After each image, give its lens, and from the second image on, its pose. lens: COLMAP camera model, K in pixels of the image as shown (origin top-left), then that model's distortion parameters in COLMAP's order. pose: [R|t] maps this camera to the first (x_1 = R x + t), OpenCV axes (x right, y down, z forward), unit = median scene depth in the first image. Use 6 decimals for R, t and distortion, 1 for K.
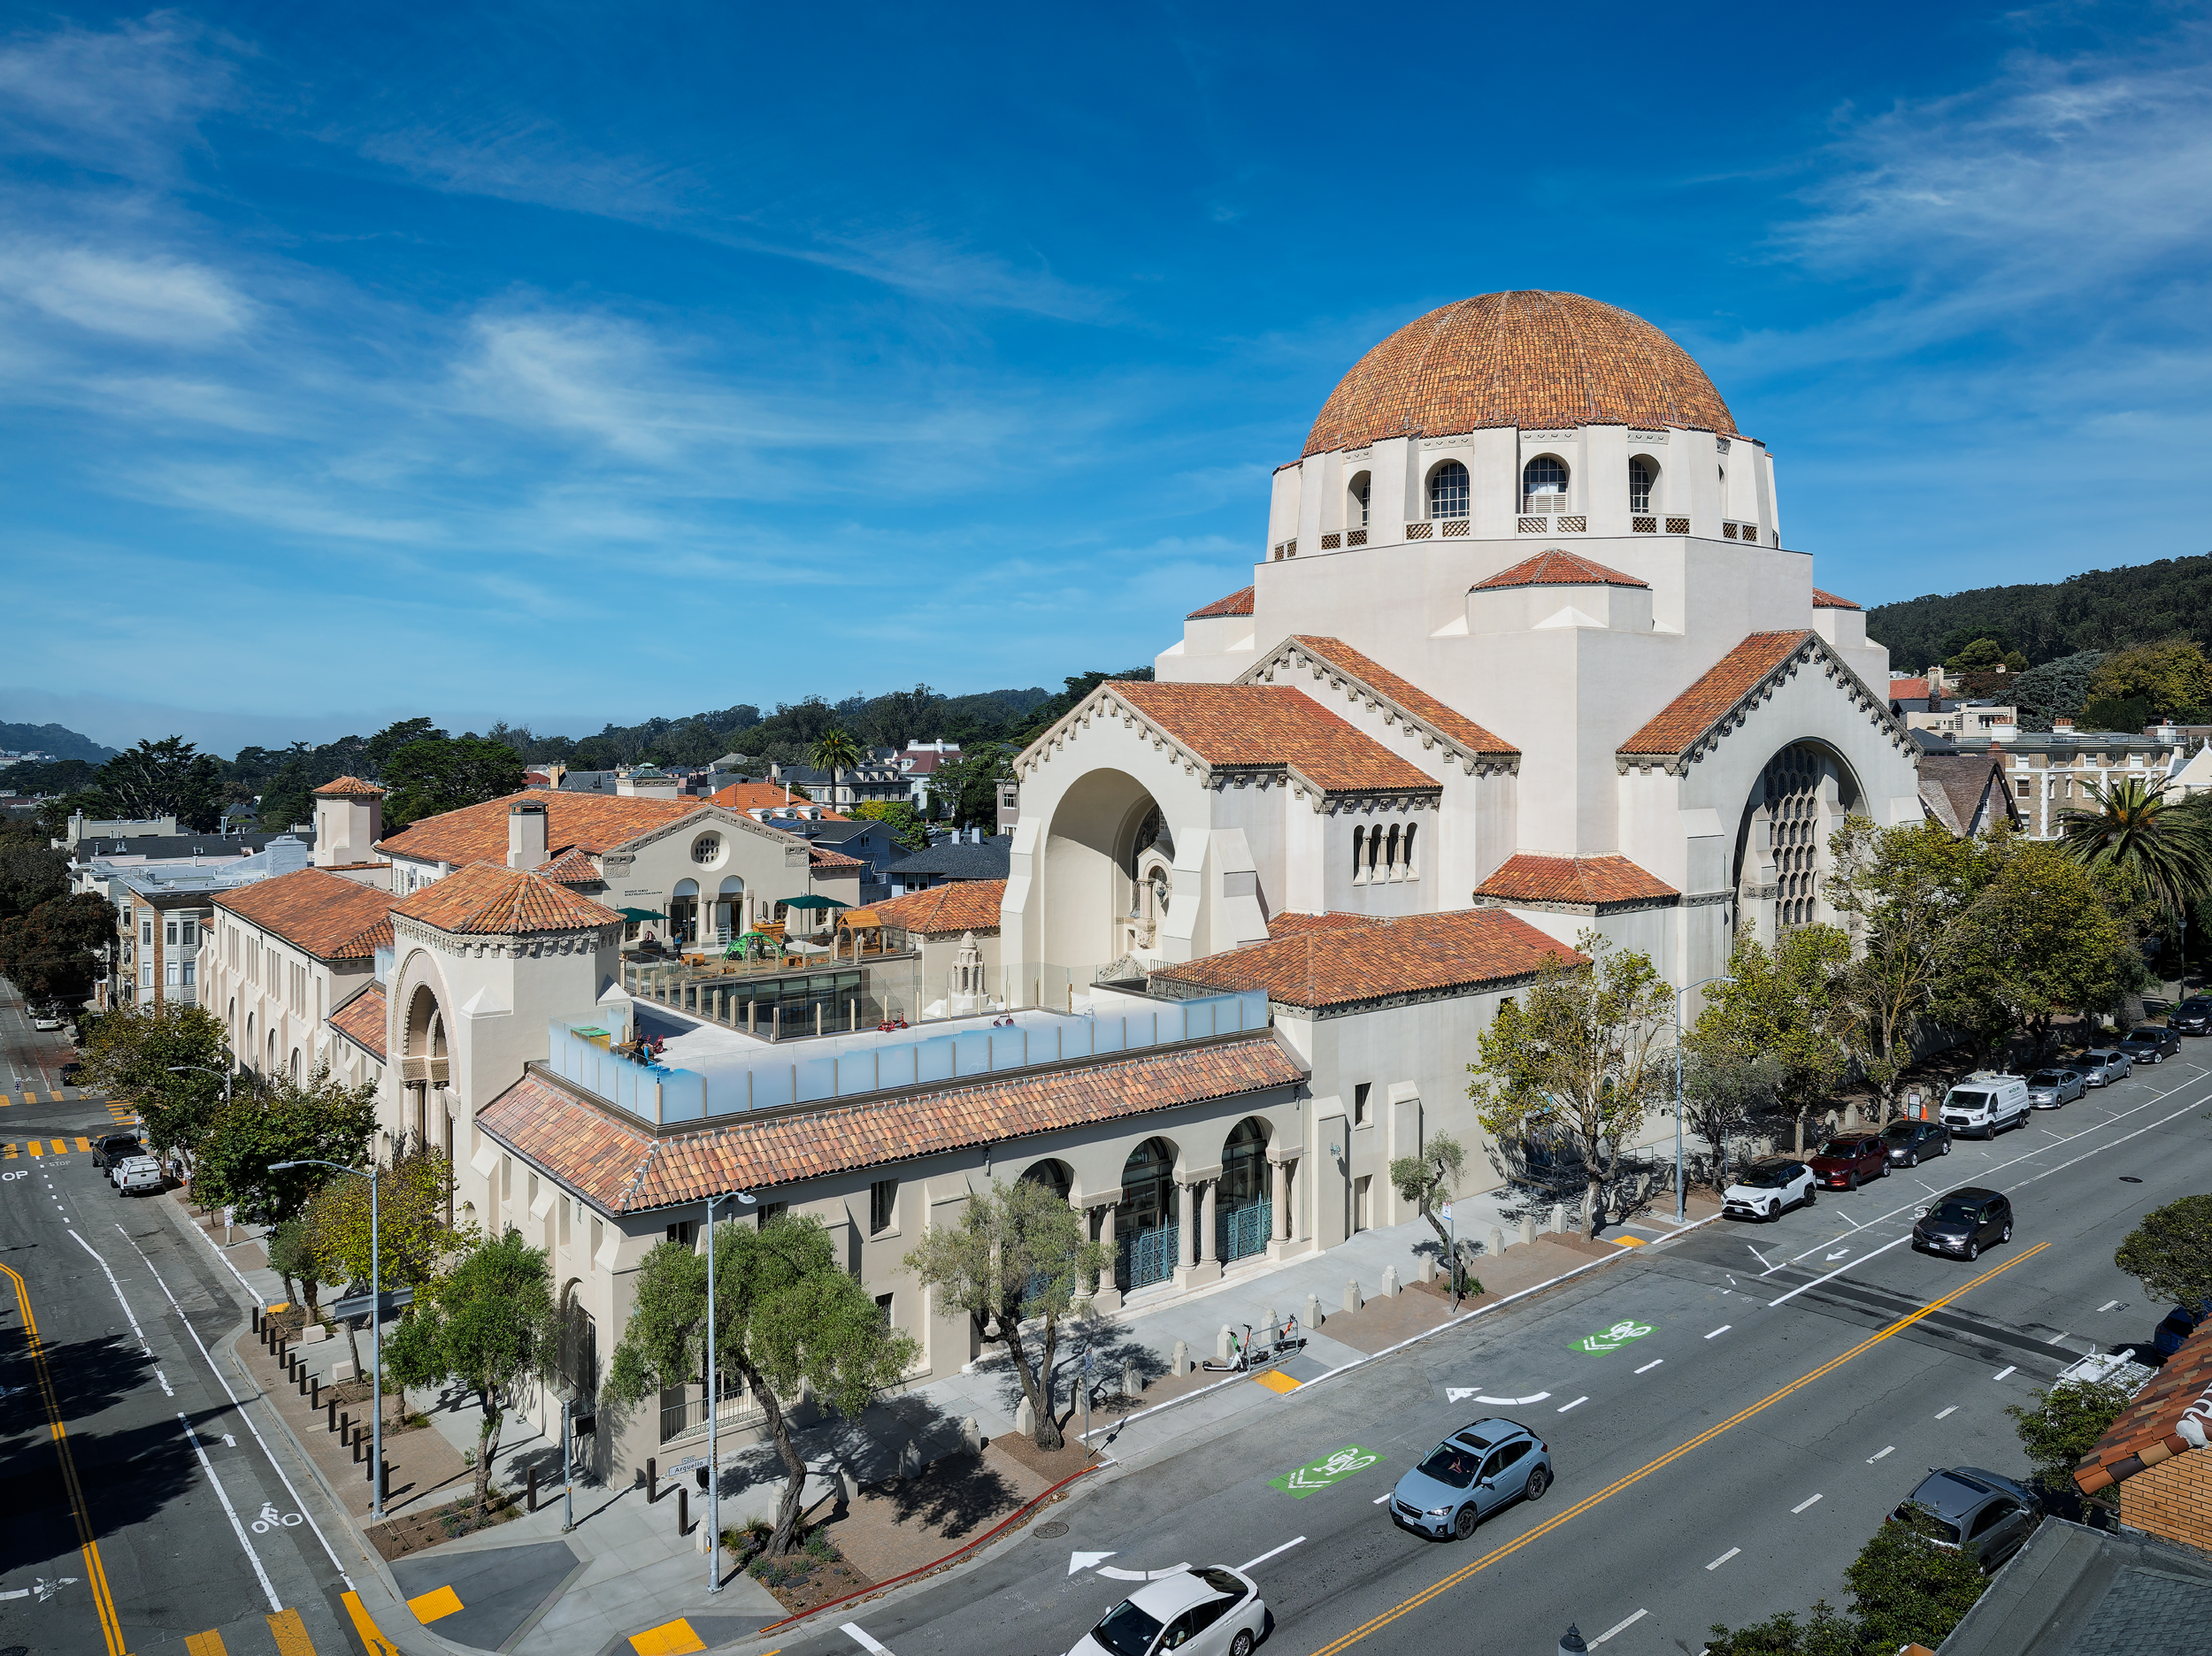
lens RADIAL K [[1516.9, 0, 1077.4], [0, 1516.9, 774.7], [0, 0, 1]] dist [0.002949, 0.001180]
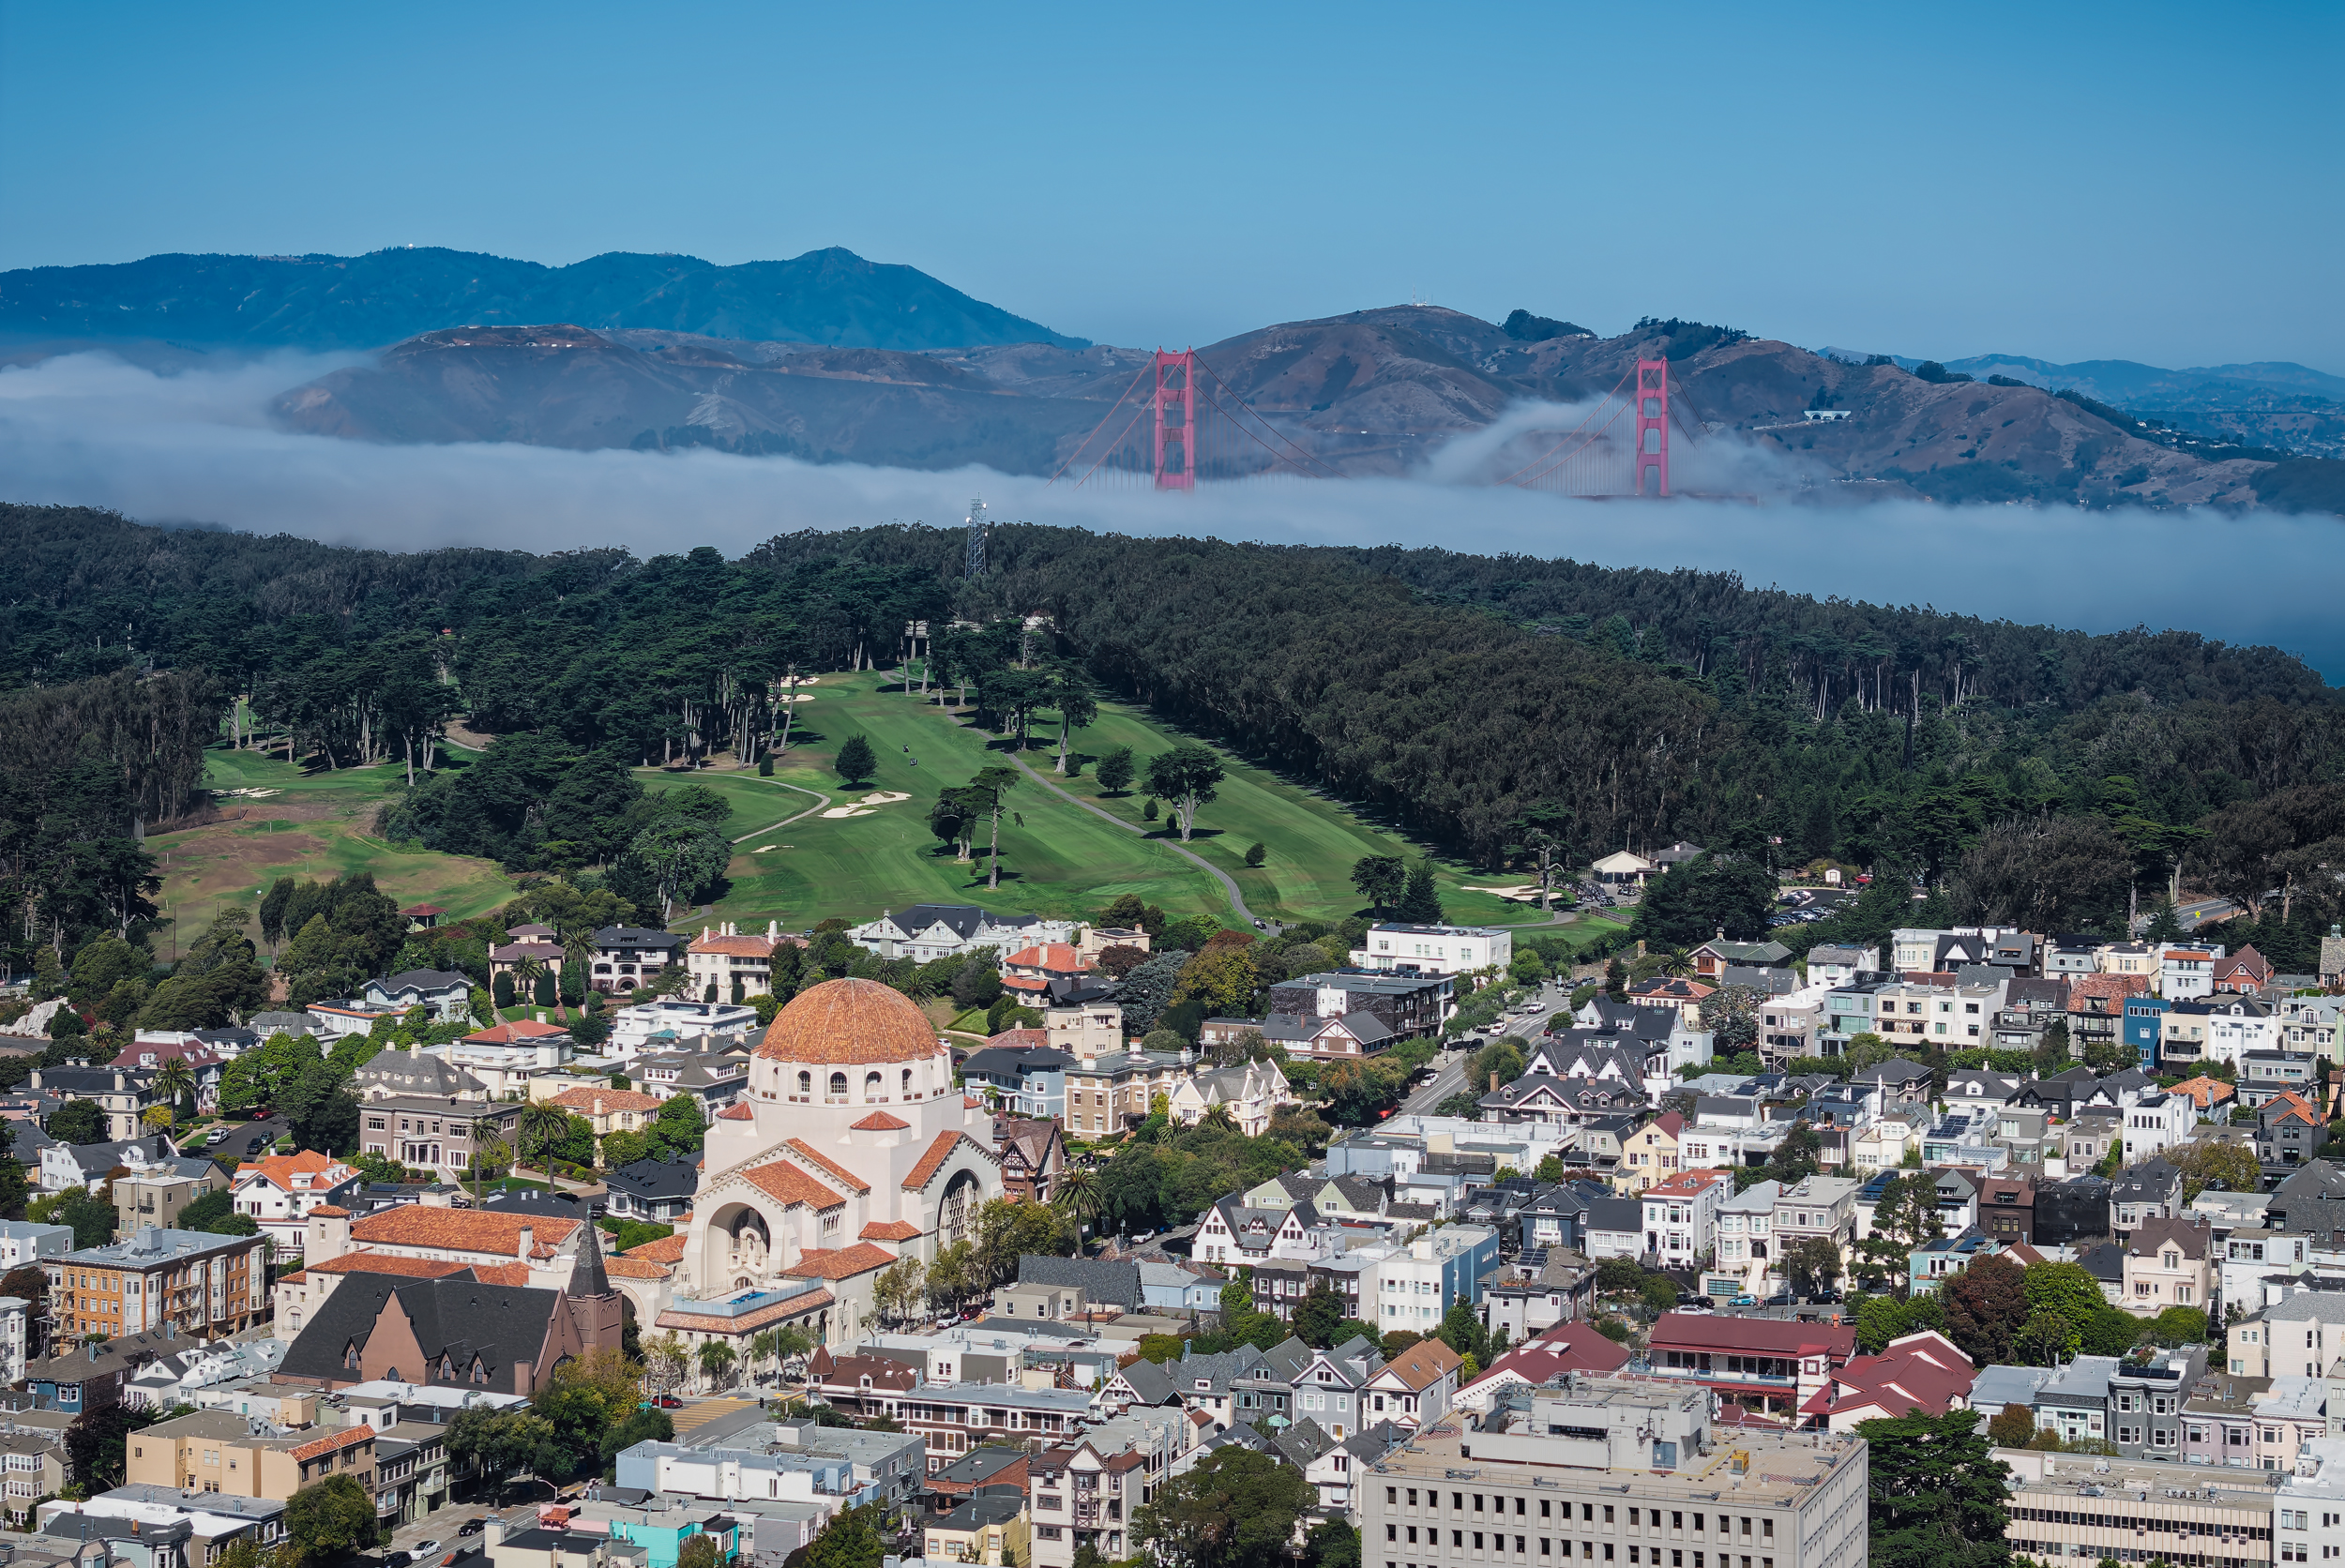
lens RADIAL K [[4746.3, 0, 1172.3], [0, 4746.3, 783.6], [0, 0, 1]] dist [0.181867, 0.000000]
pose [[0.889373, -0.028046, 0.456322, -3.359987], [0.002331, 0.998382, 0.056818, -1.313324], [-0.457177, -0.049469, 0.887999, -7.382381]]
